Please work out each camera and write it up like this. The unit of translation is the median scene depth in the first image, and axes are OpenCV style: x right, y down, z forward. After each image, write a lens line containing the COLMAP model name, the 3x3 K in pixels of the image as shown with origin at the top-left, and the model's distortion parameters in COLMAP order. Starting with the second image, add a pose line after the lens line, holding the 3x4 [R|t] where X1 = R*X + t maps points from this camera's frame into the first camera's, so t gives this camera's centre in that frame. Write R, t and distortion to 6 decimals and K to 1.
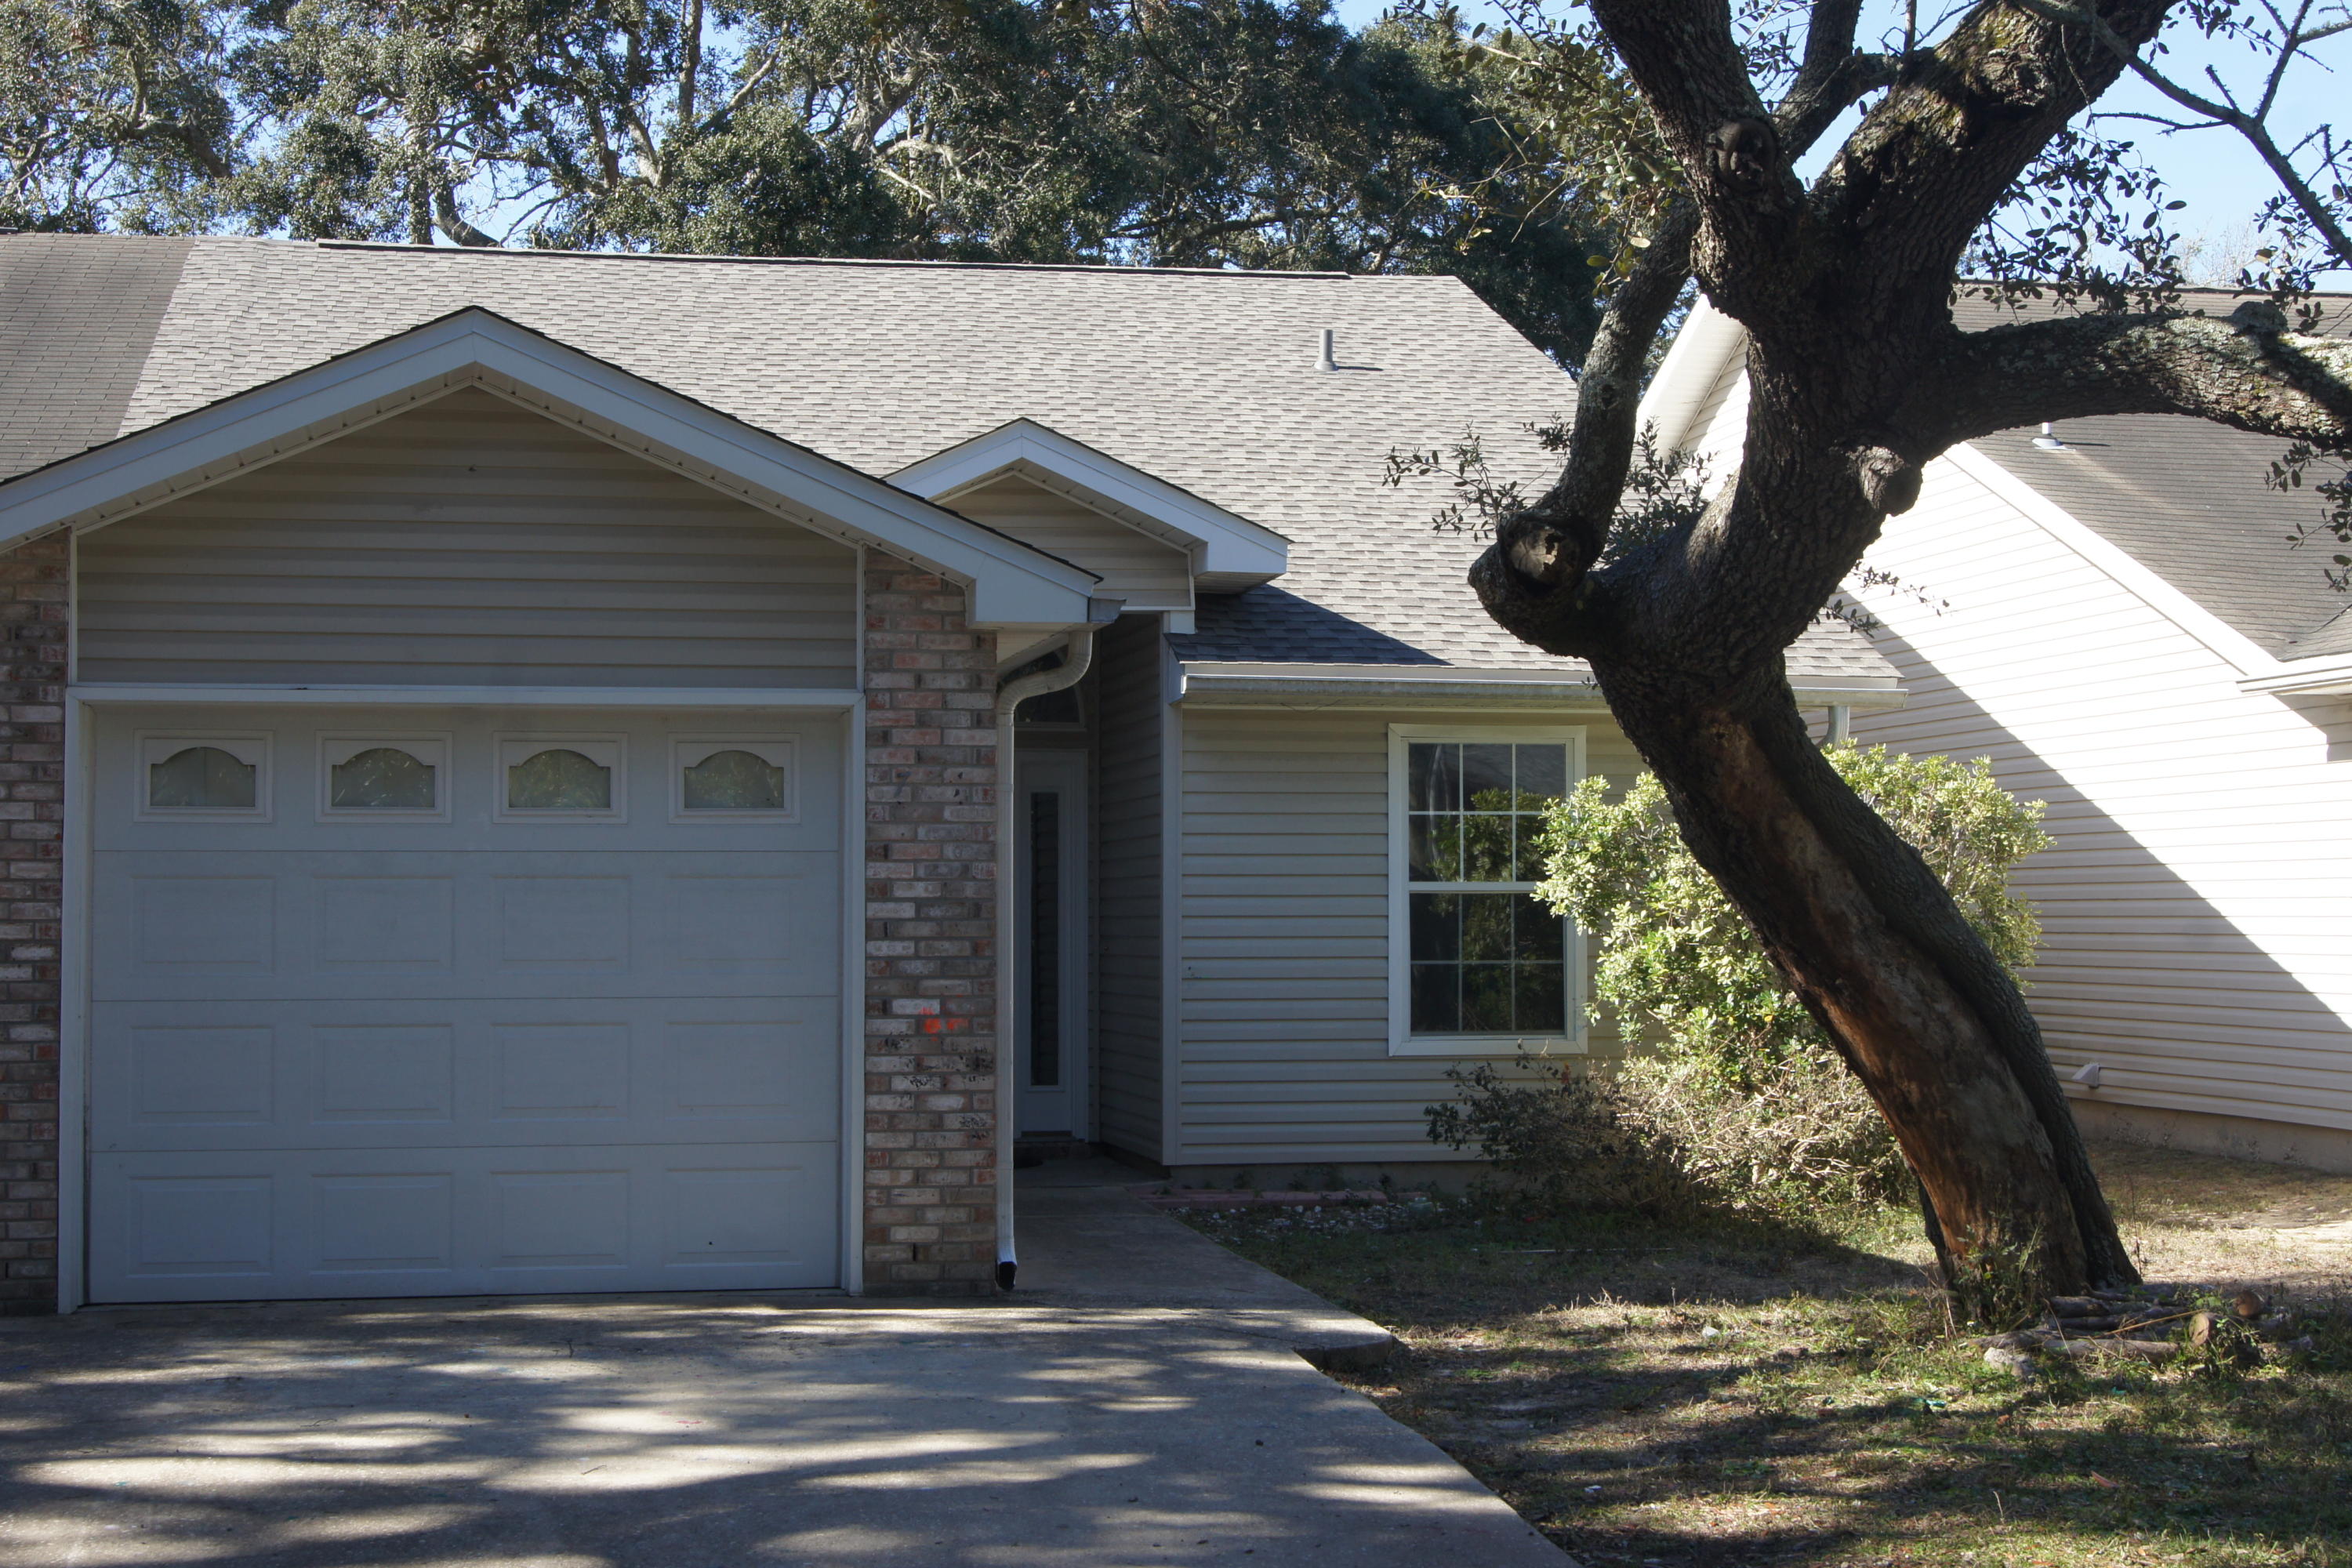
lens RADIAL K [[3540.0, 0, 1176.3], [0, 3540.0, 788.8], [0, 0, 1]] dist [-0.024113, 0.000000]
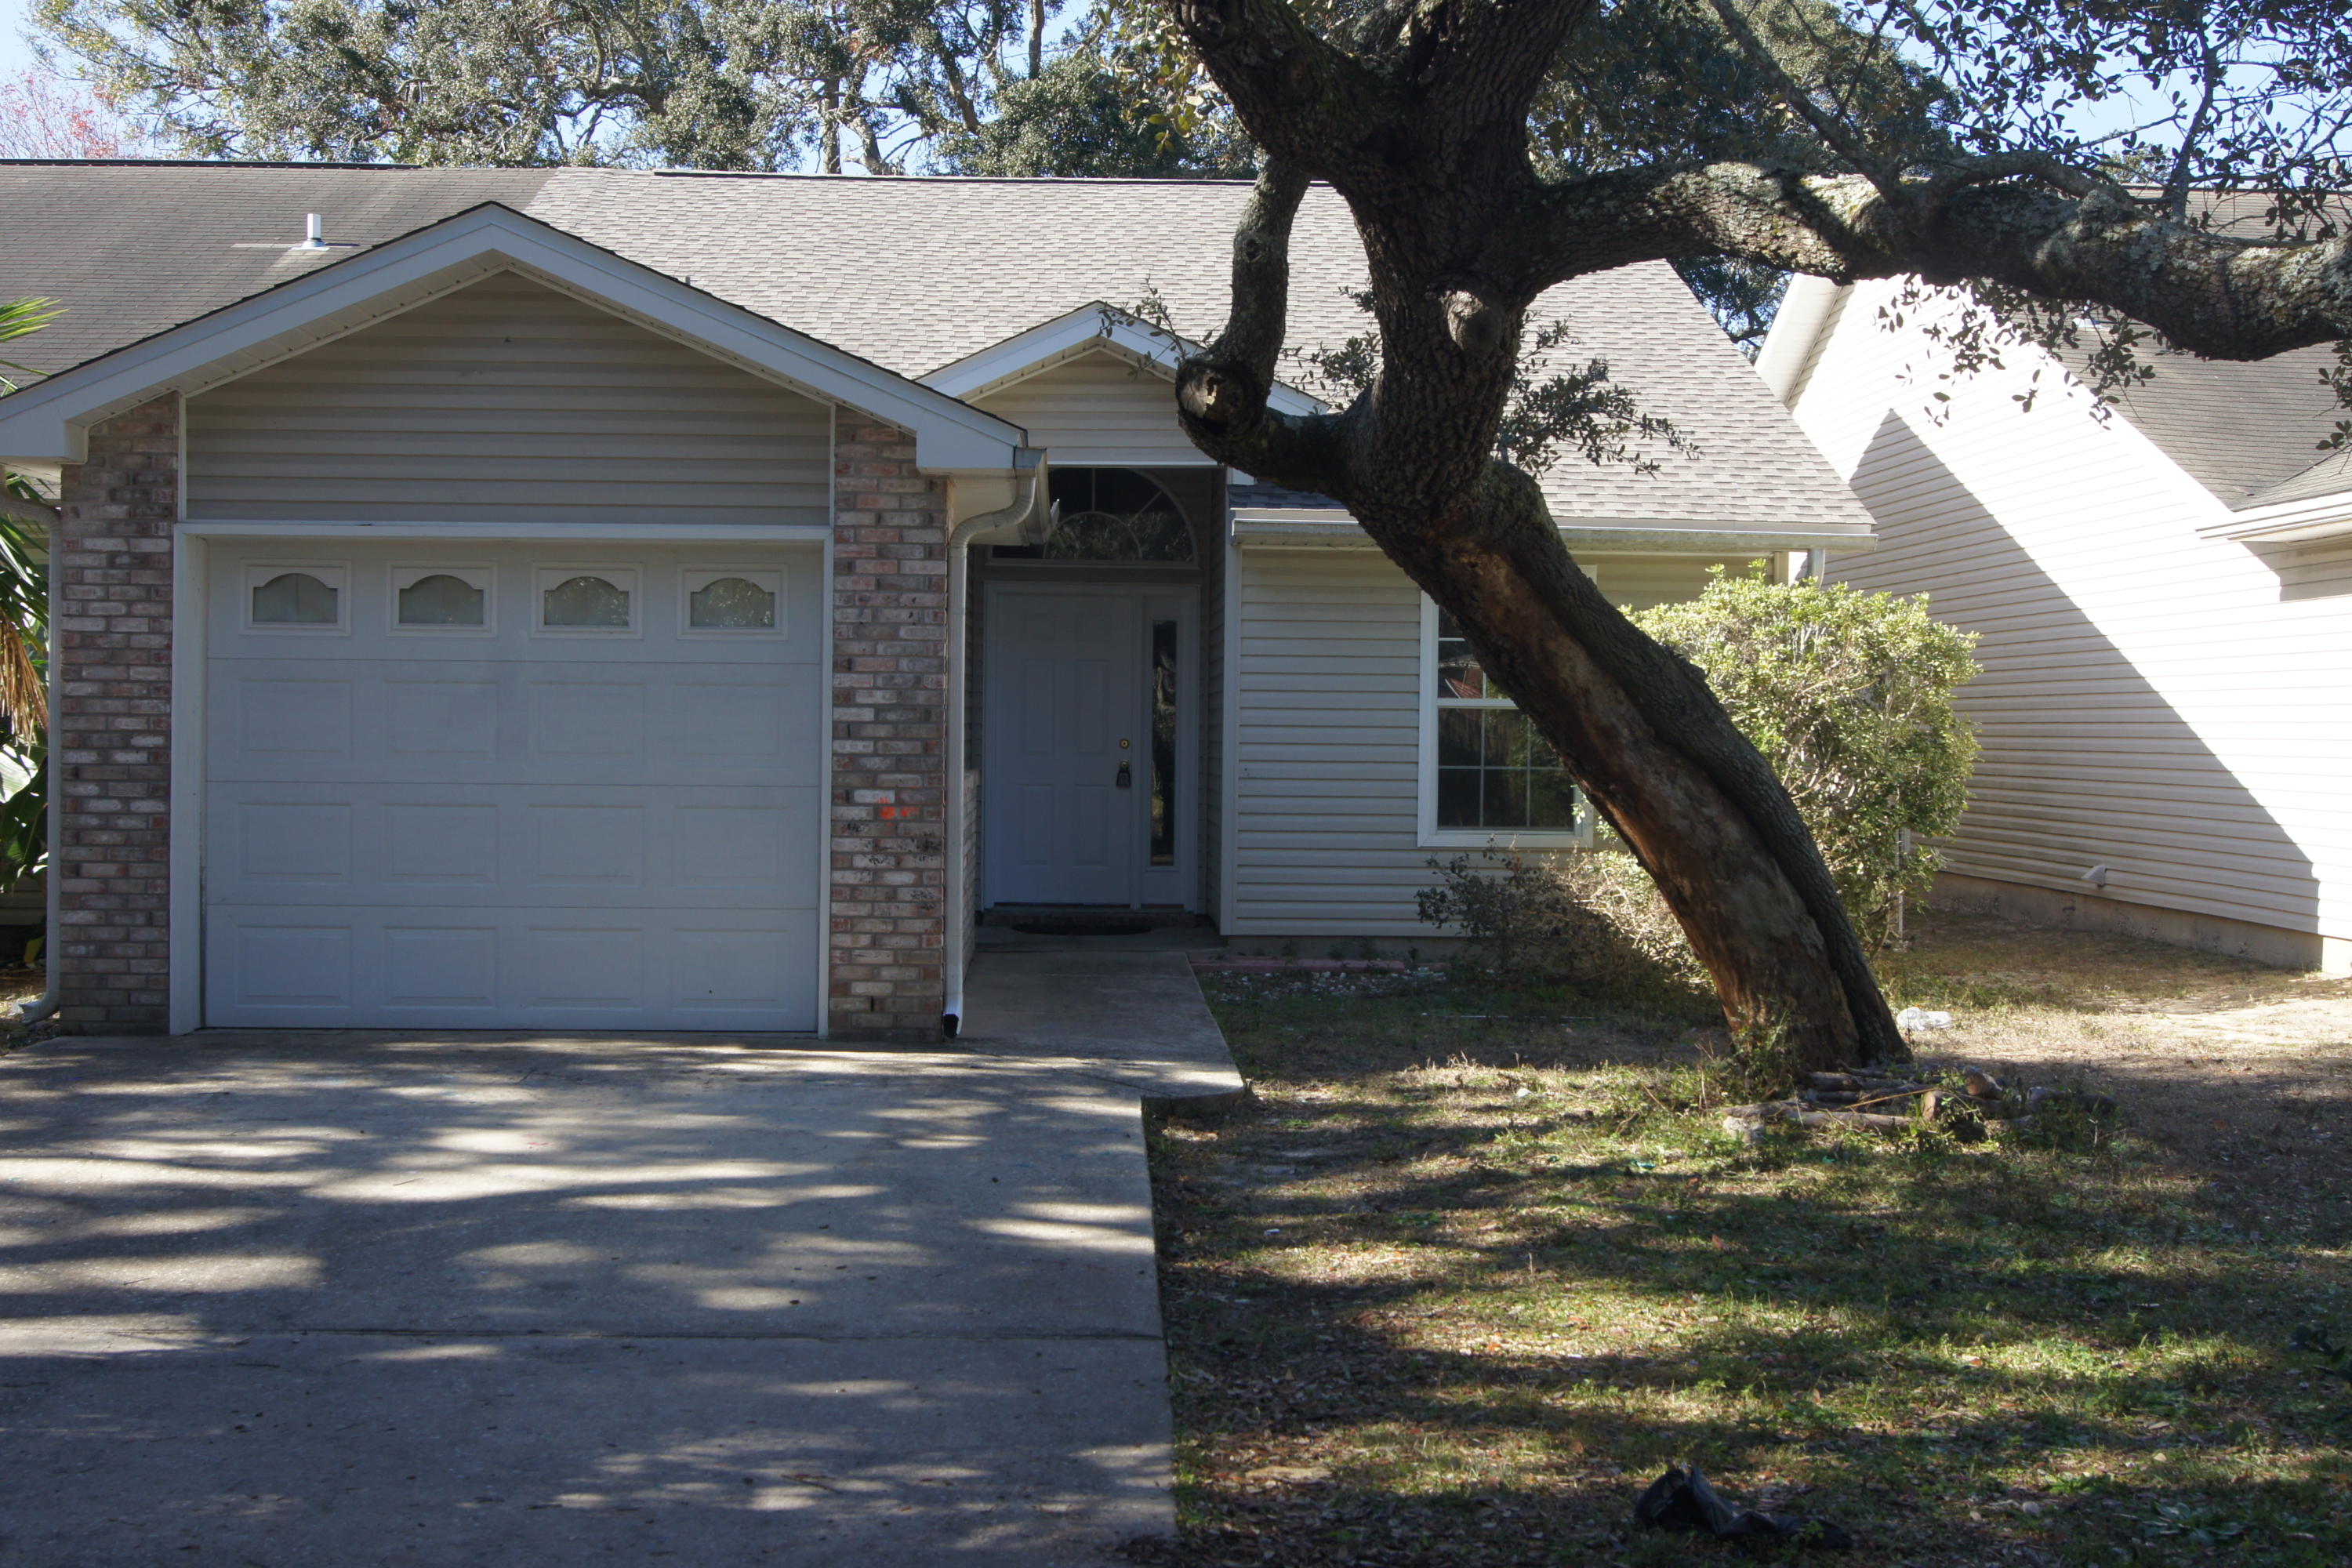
lens RADIAL K [[2835.2, 0, 1175.9], [0, 2835.2, 782.7], [0, 0, 1]] dist [-0.042126, 0.000000]
pose [[0.988288, 0.015366, -0.151823, 0.170844], [-0.007032, 0.998446, 0.055275, 0.004231], [0.152436, -0.053560, 0.986861, 0.086812]]
